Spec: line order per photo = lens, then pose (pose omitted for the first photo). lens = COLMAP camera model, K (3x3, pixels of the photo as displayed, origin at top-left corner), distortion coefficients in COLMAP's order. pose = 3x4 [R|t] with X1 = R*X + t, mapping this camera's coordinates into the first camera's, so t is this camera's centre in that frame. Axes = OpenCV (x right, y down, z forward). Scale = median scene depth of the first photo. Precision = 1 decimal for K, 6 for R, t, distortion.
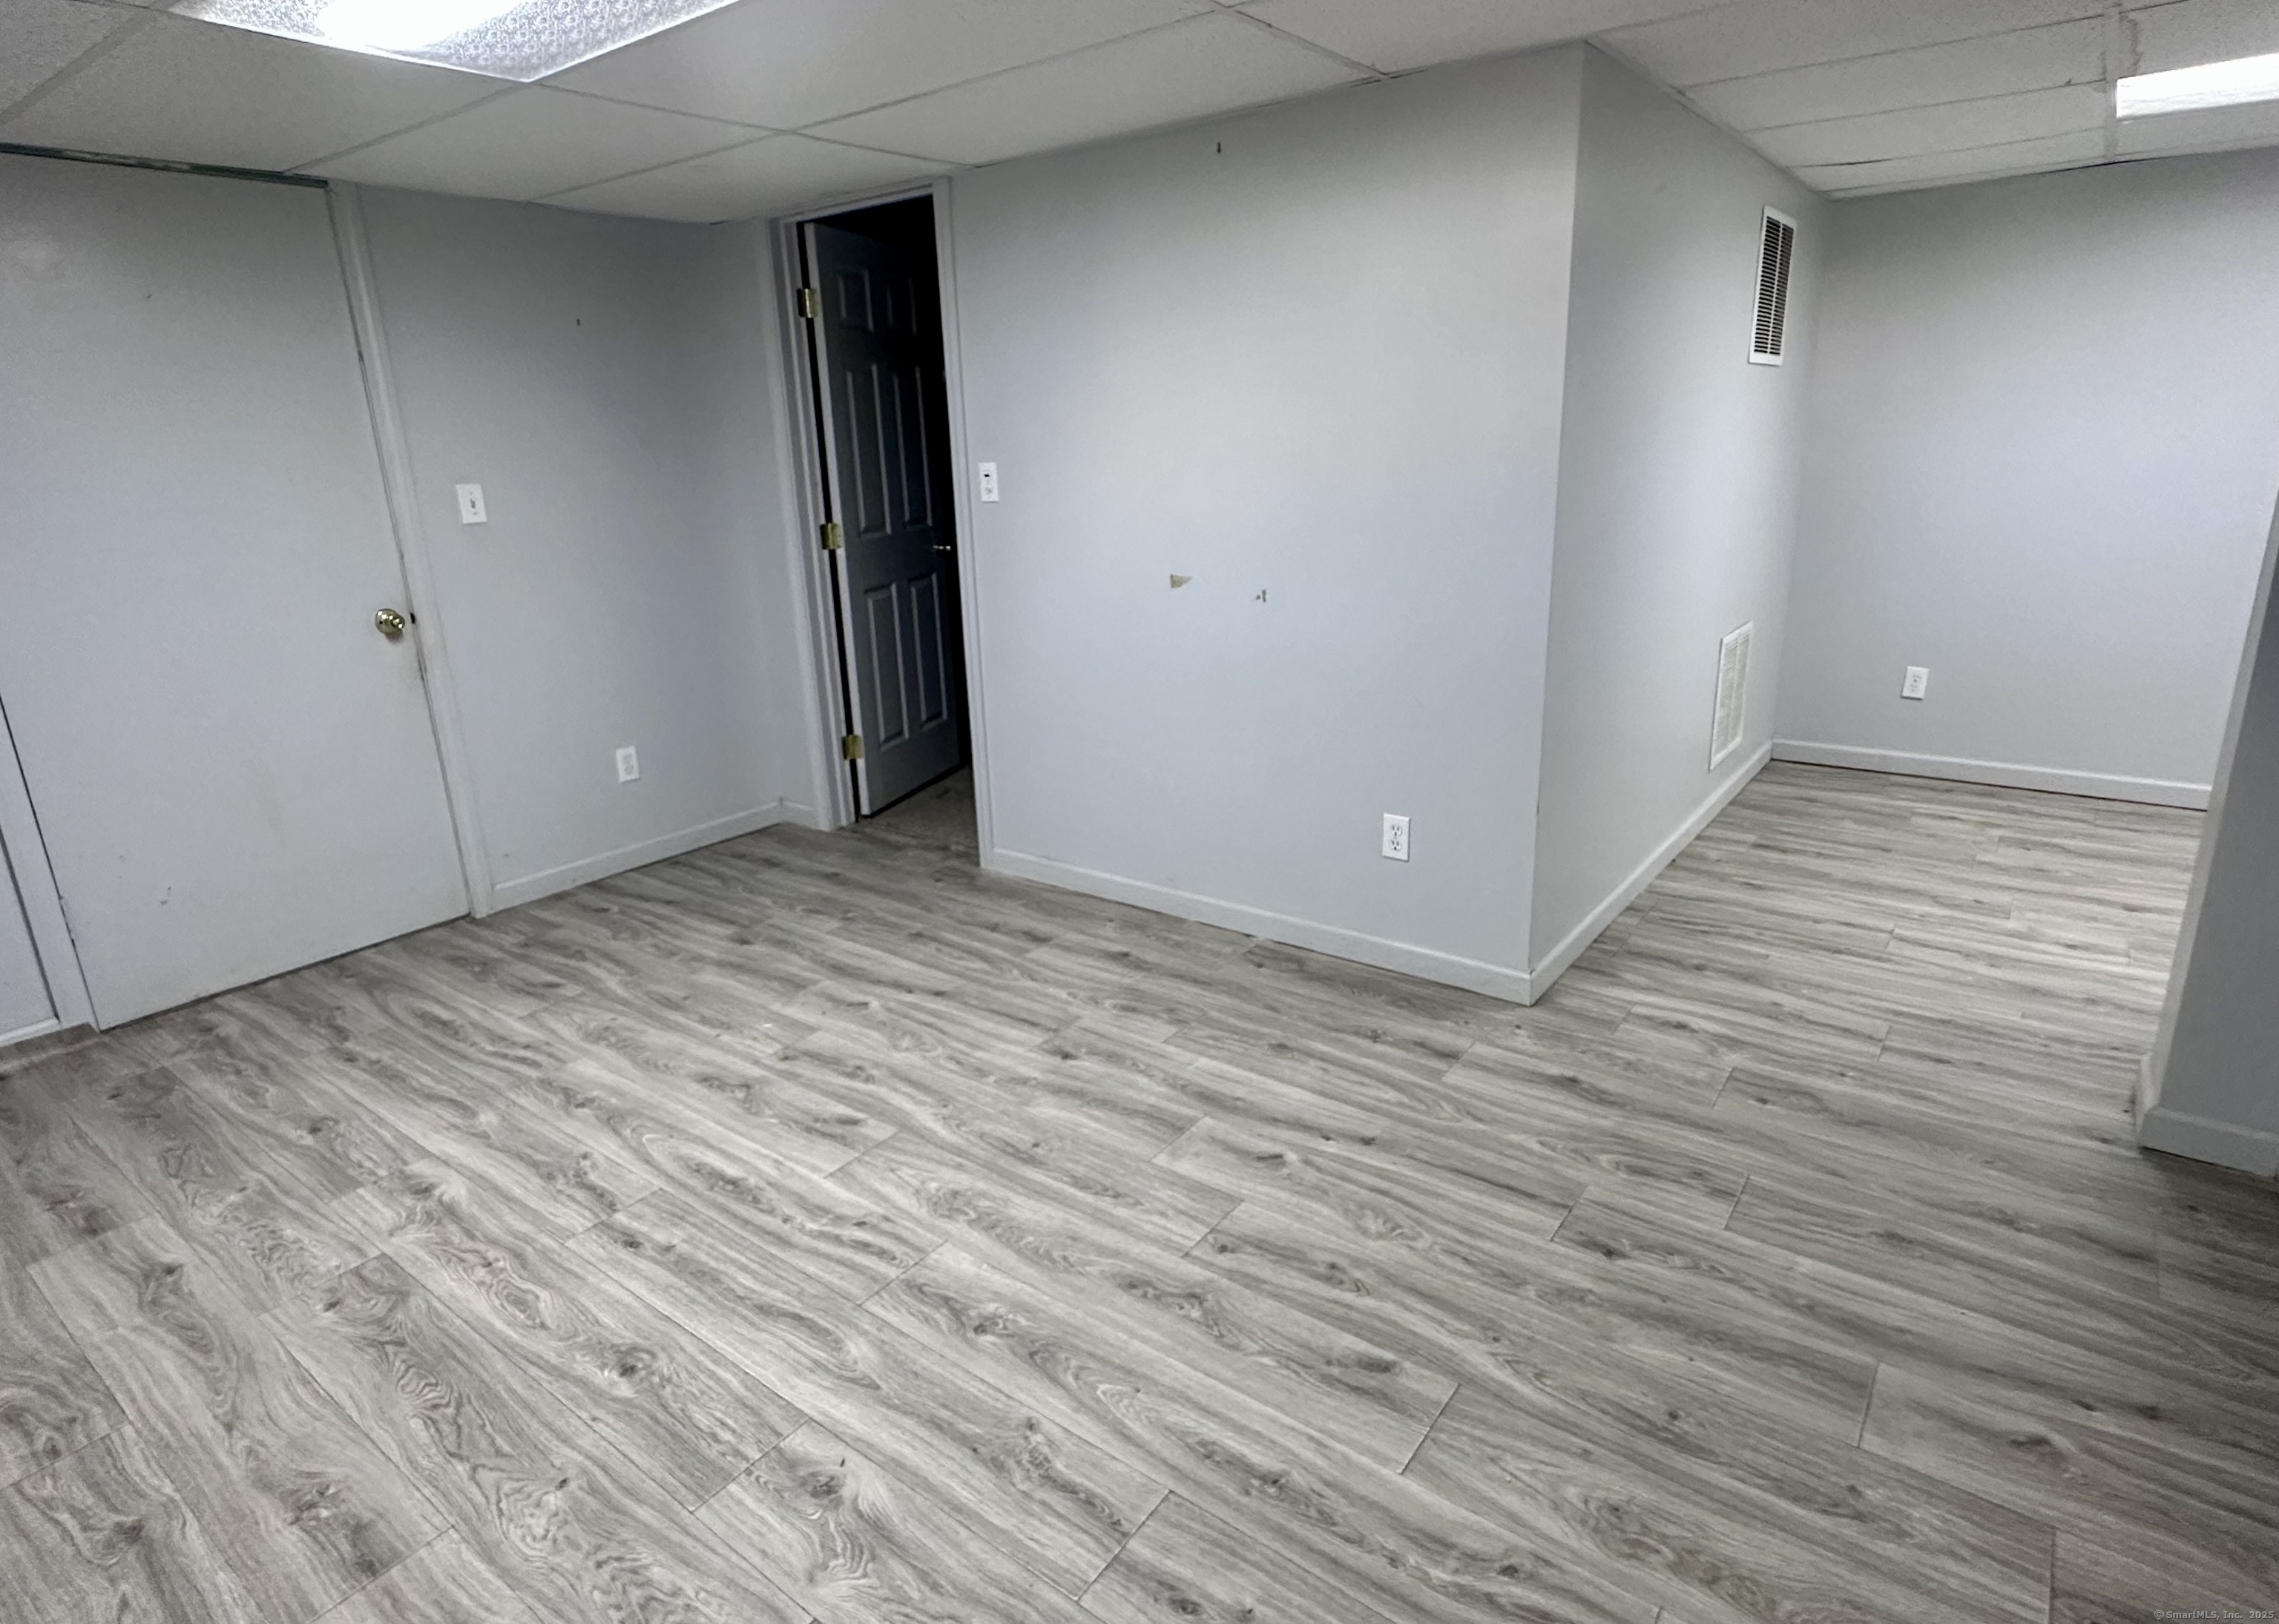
lens RADIAL K [[1241.3, 0, 1139.5], [0, 1241.3, 812.0], [0, 0, 1]] dist [-0.003571, -0.000487]
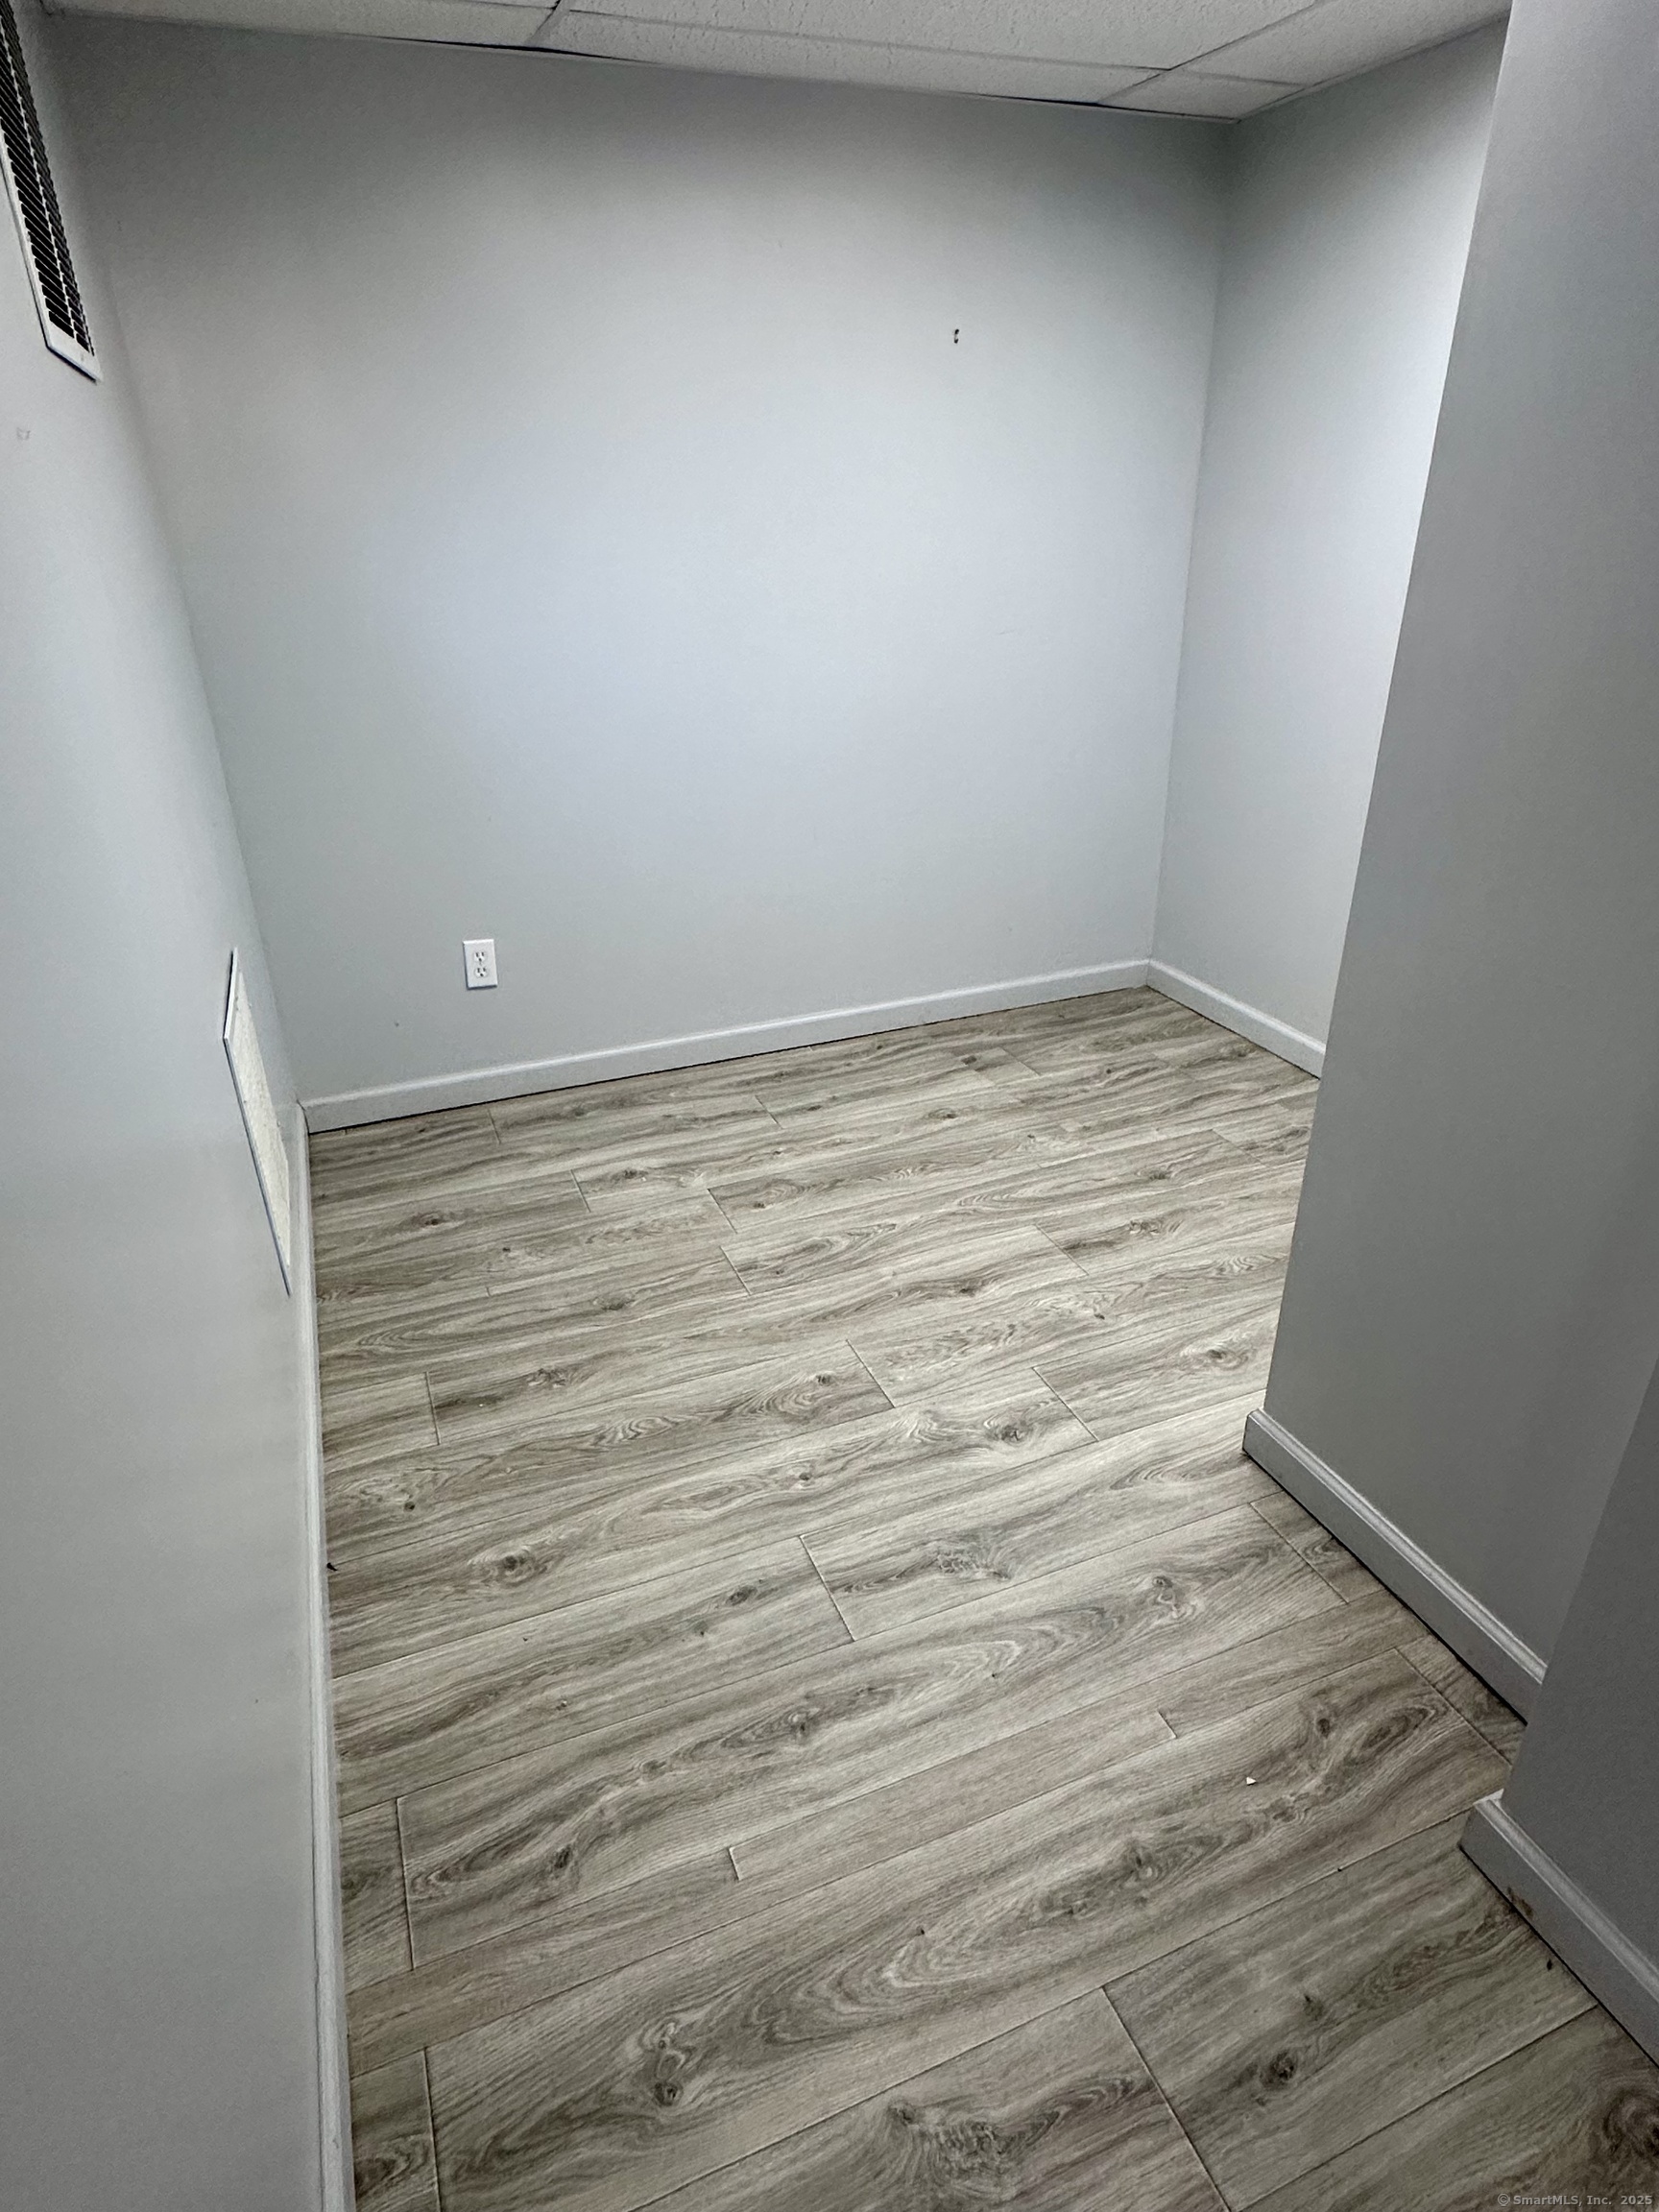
lens RADIAL K [[1239.9, 0, 829.5], [0, 1239.9, 1106.0], [0, 0, 1]] dist [-0.002386, -0.000817]
pose [[0.514931, -0.351743, 0.781744, 0.232900], [0.244763, 0.934305, 0.259163, -0.184422], [-0.821545, 0.057891, 0.567196, 0.587751]]
